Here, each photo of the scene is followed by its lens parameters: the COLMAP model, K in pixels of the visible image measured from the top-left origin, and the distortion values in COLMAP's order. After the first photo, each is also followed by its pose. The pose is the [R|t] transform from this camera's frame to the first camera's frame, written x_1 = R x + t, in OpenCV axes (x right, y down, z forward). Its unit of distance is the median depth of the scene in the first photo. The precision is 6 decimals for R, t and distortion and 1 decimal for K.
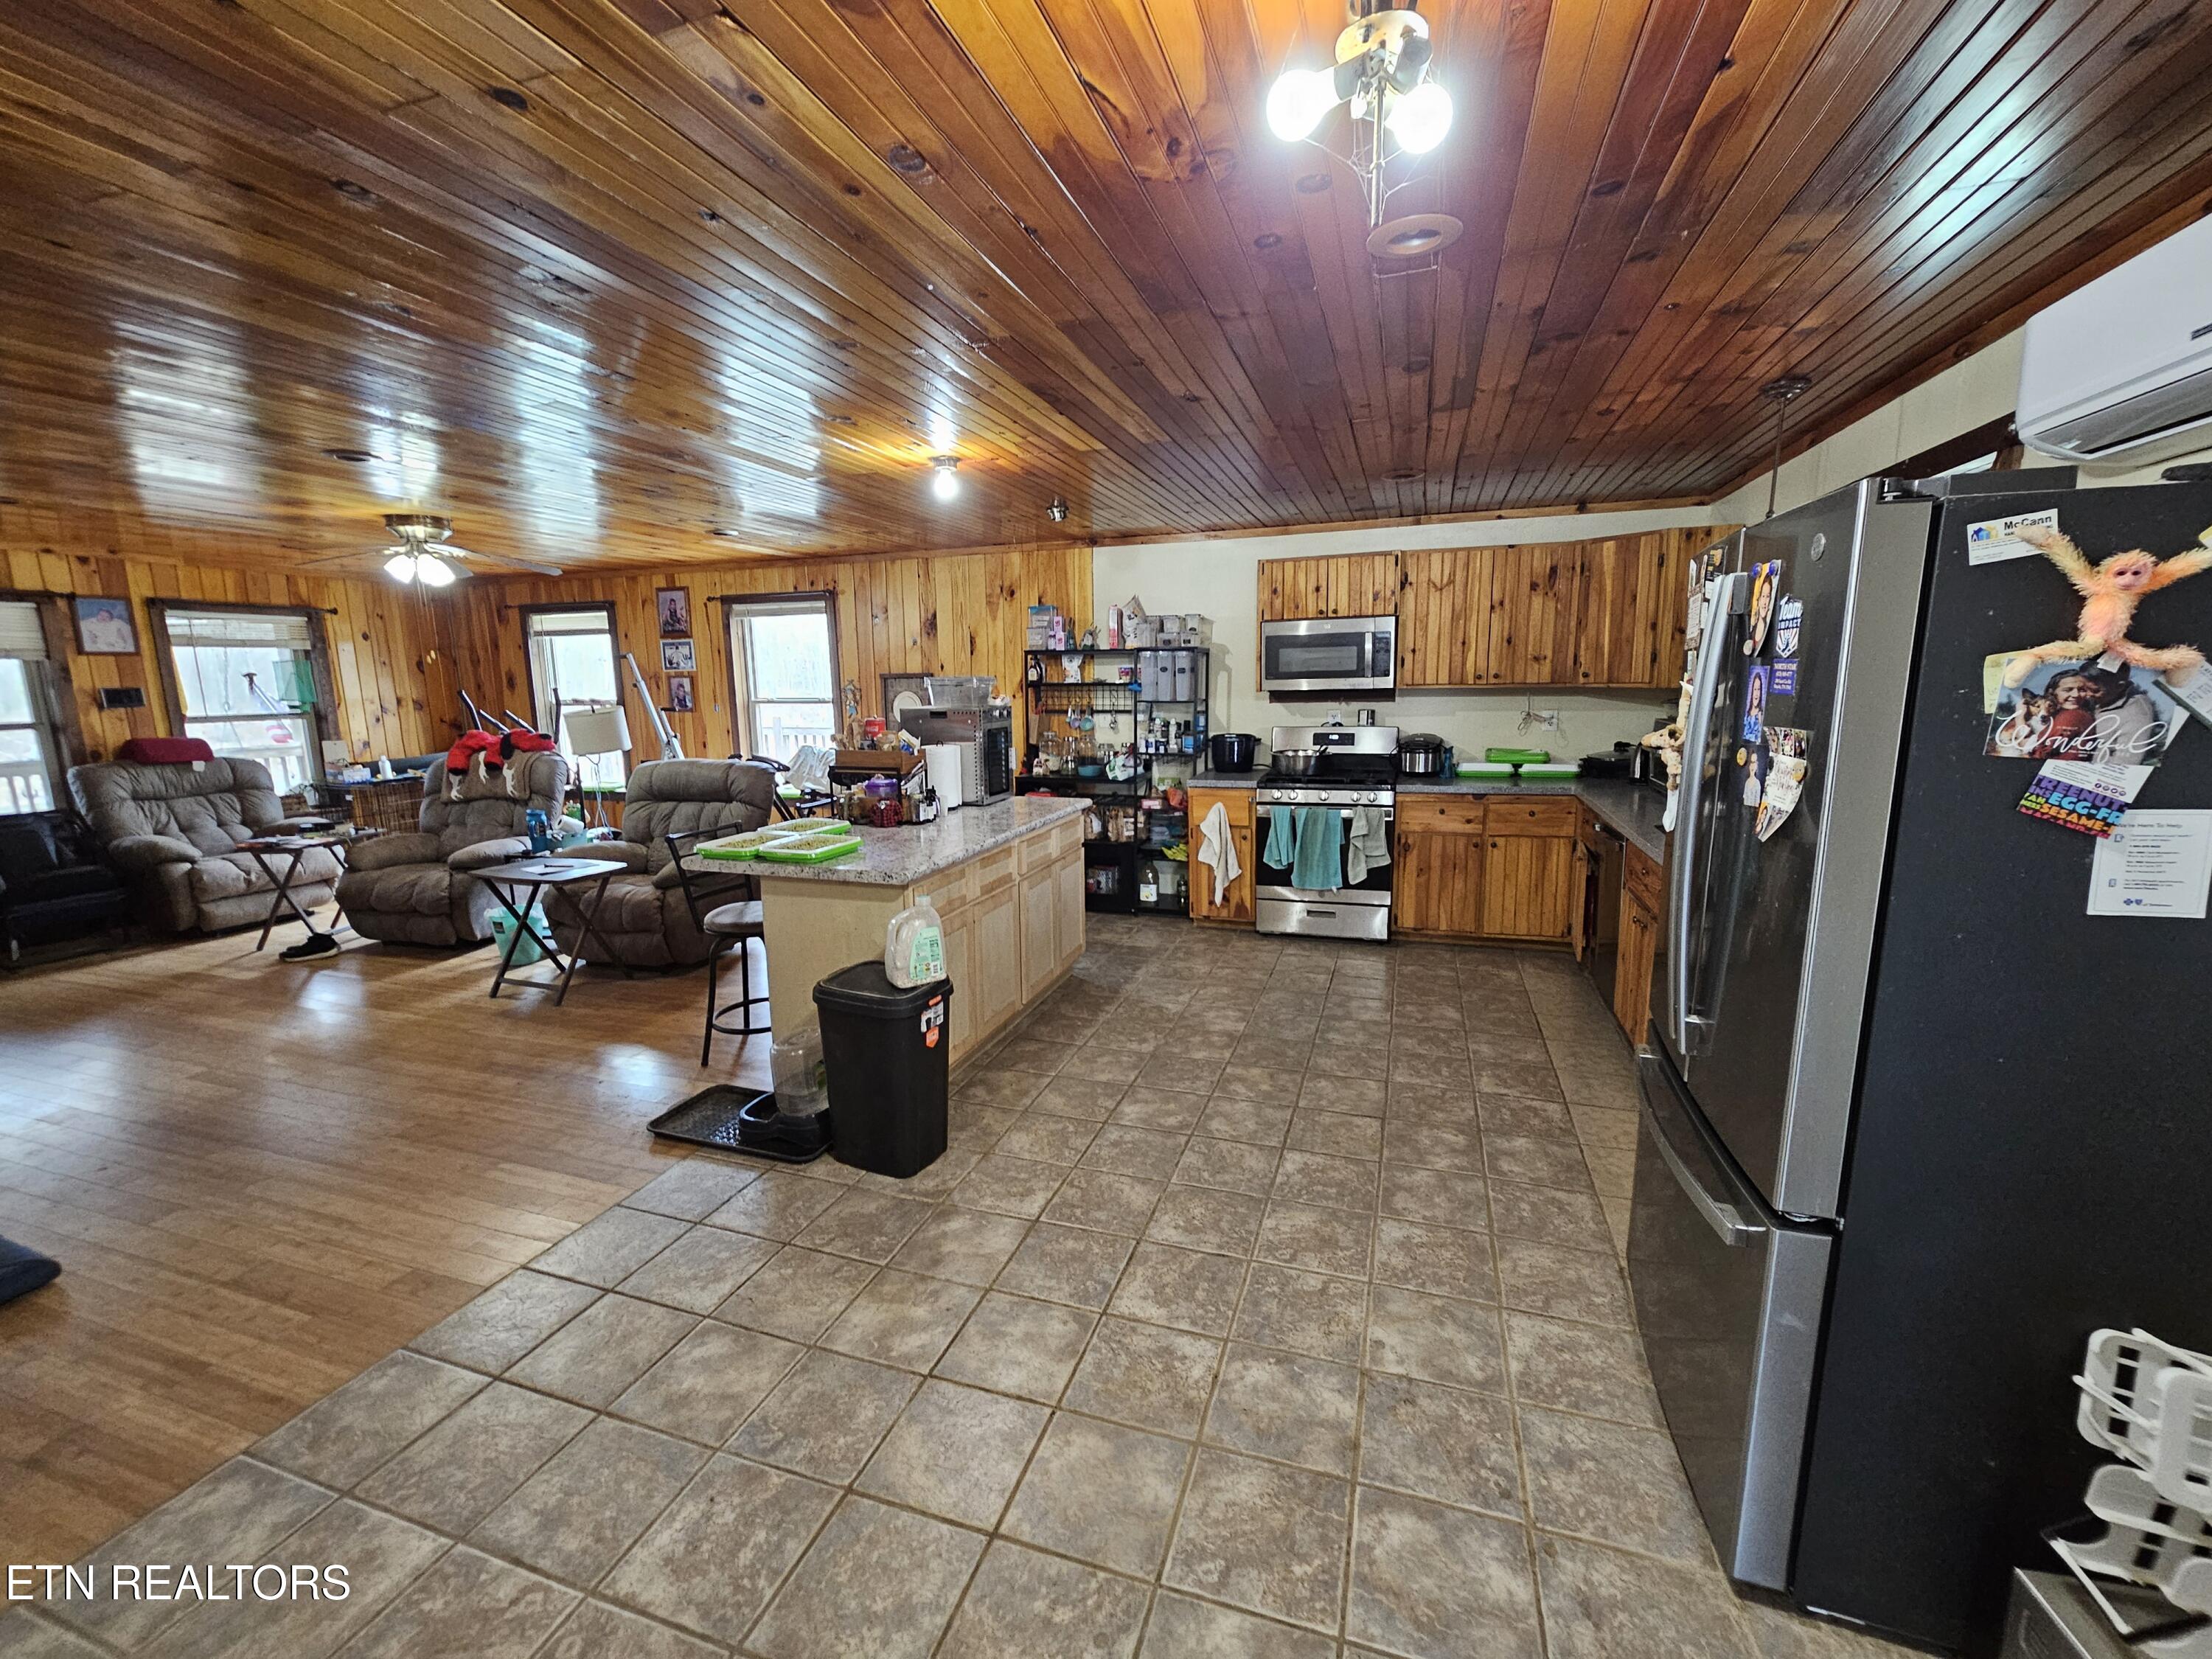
lens RADIAL K [[909.0, 0, 1106.6], [0, 909.0, 837.7], [0, 0, 1]] dist [-0.004851, 0.001430]
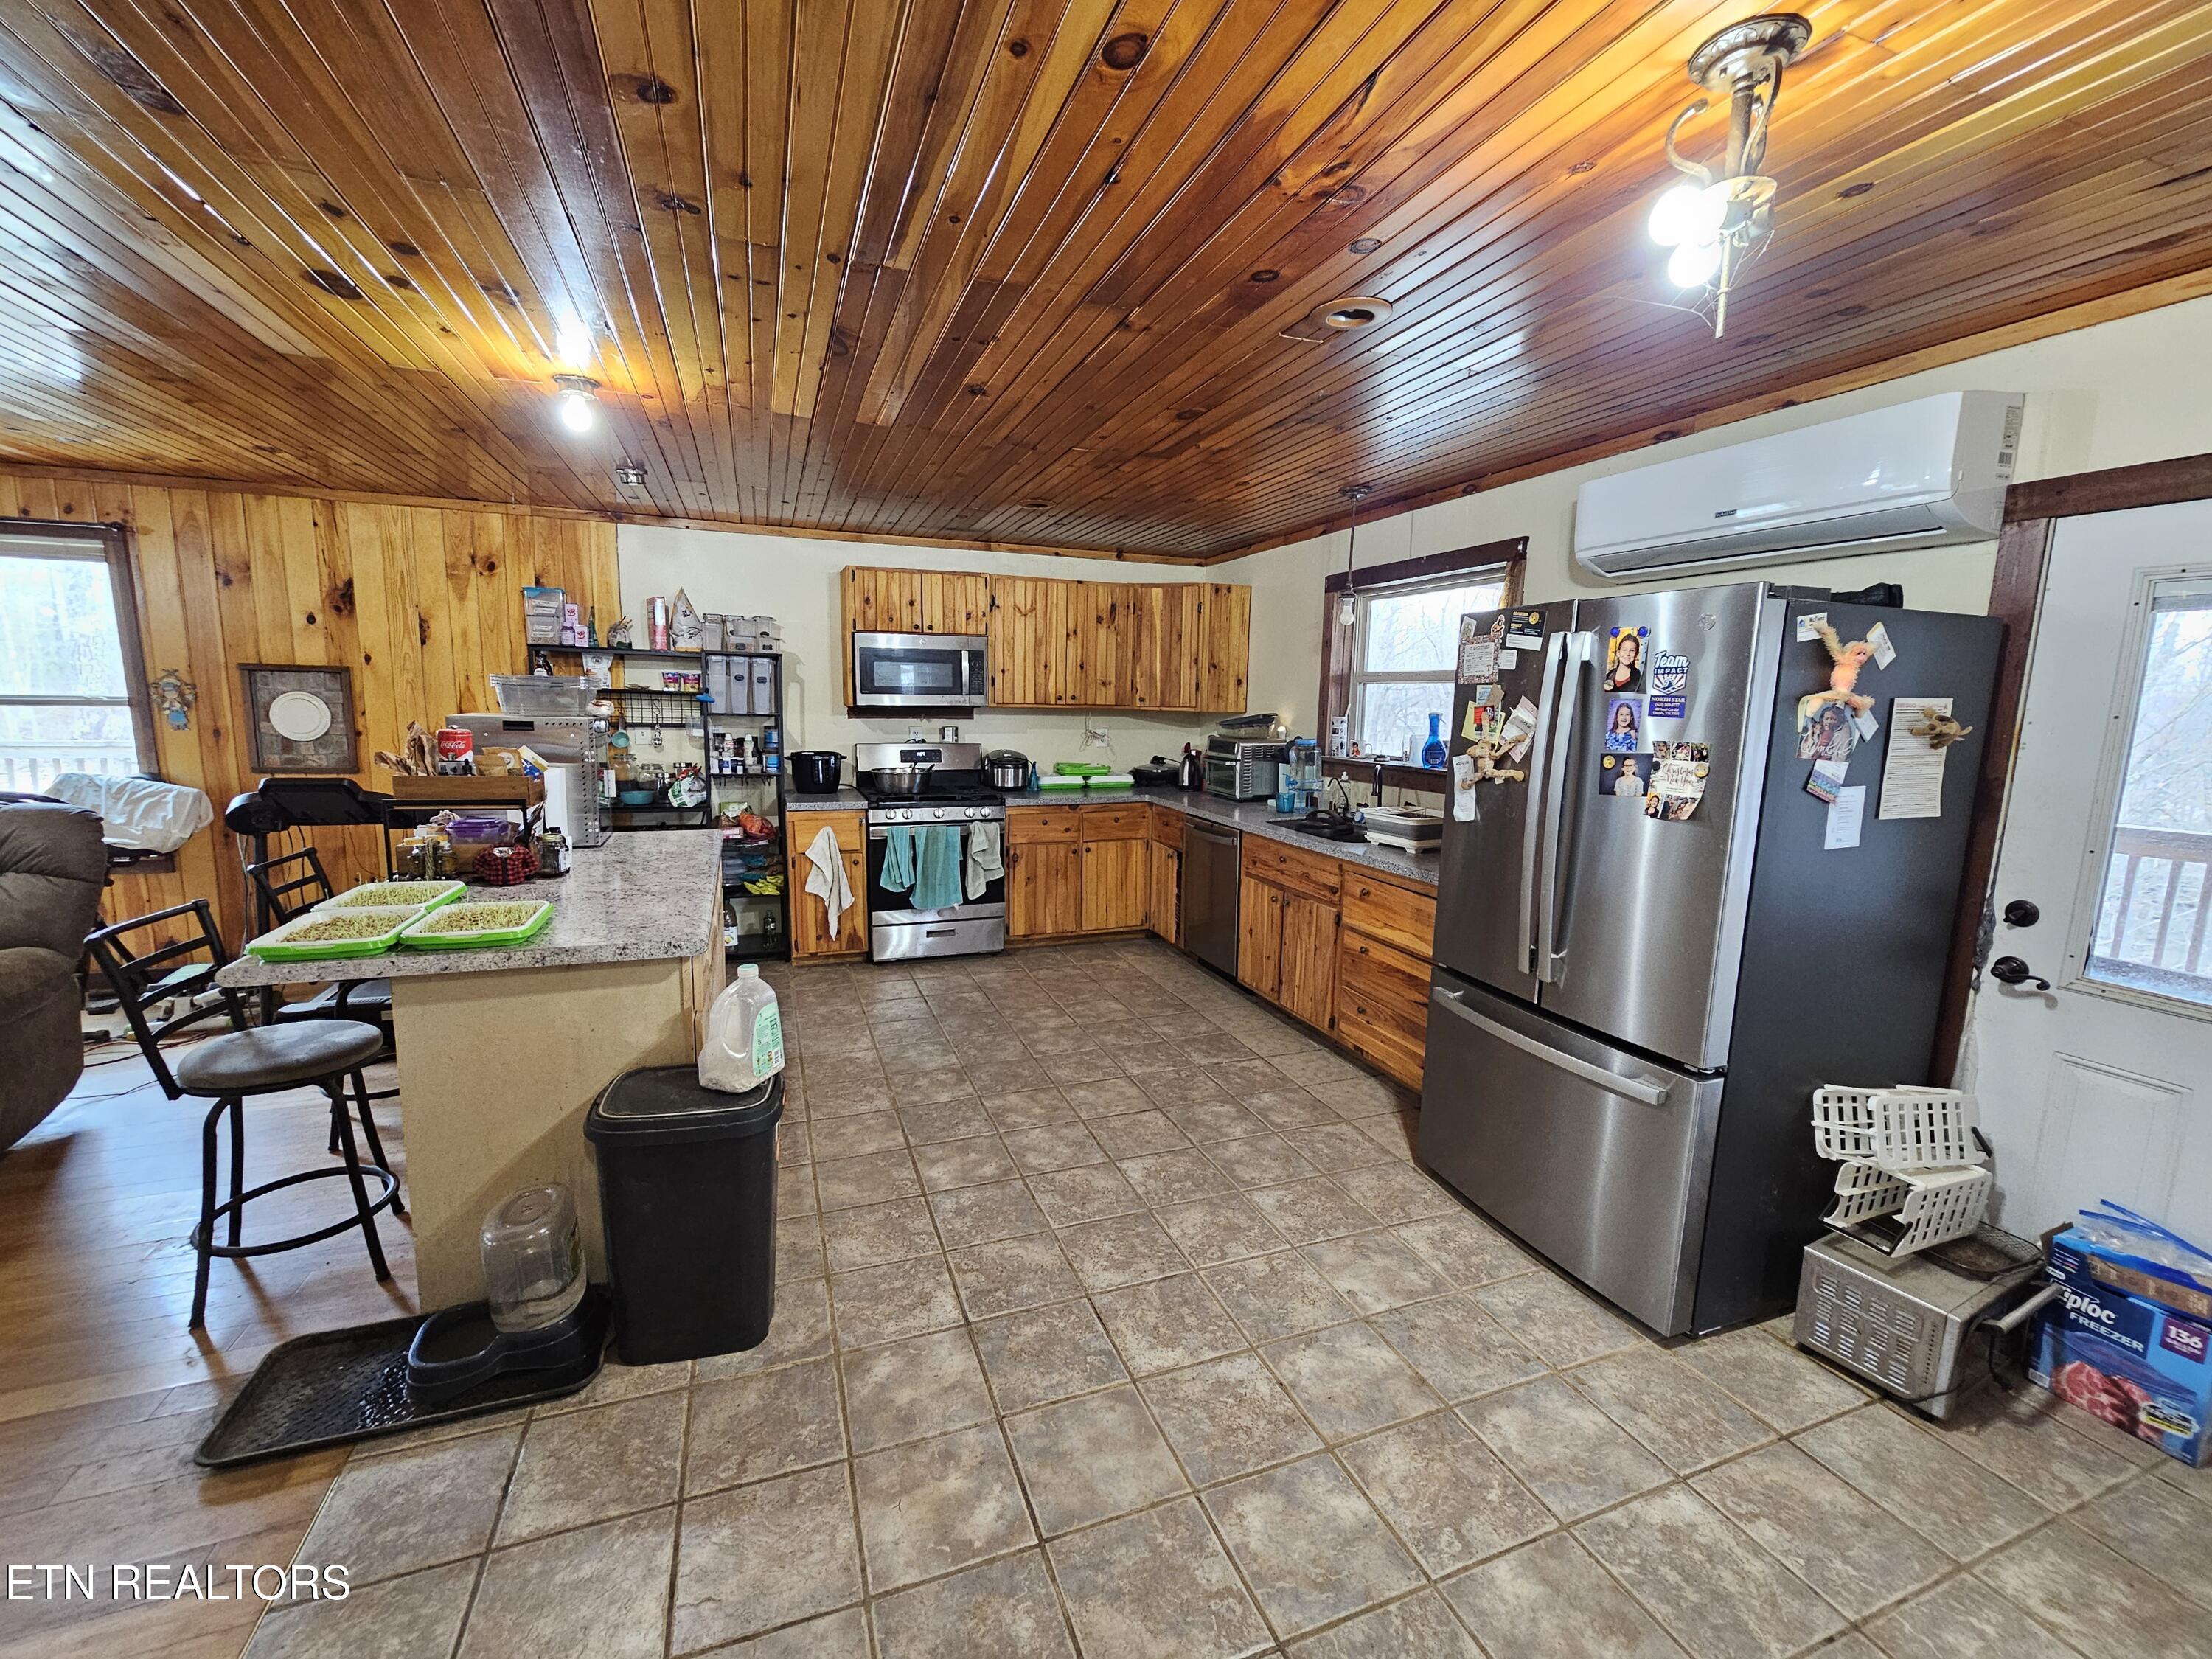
lens RADIAL K [[909.0, 0, 1108.6], [0, 909.0, 837.7], [0, 0, 1]] dist [-0.004851, 0.001430]
pose [[0.768733, -0.064780, 0.636280, -0.241153], [0.077556, 0.996957, 0.007801, -0.012850], [-0.634850, 0.043350, 0.771418, 0.121808]]
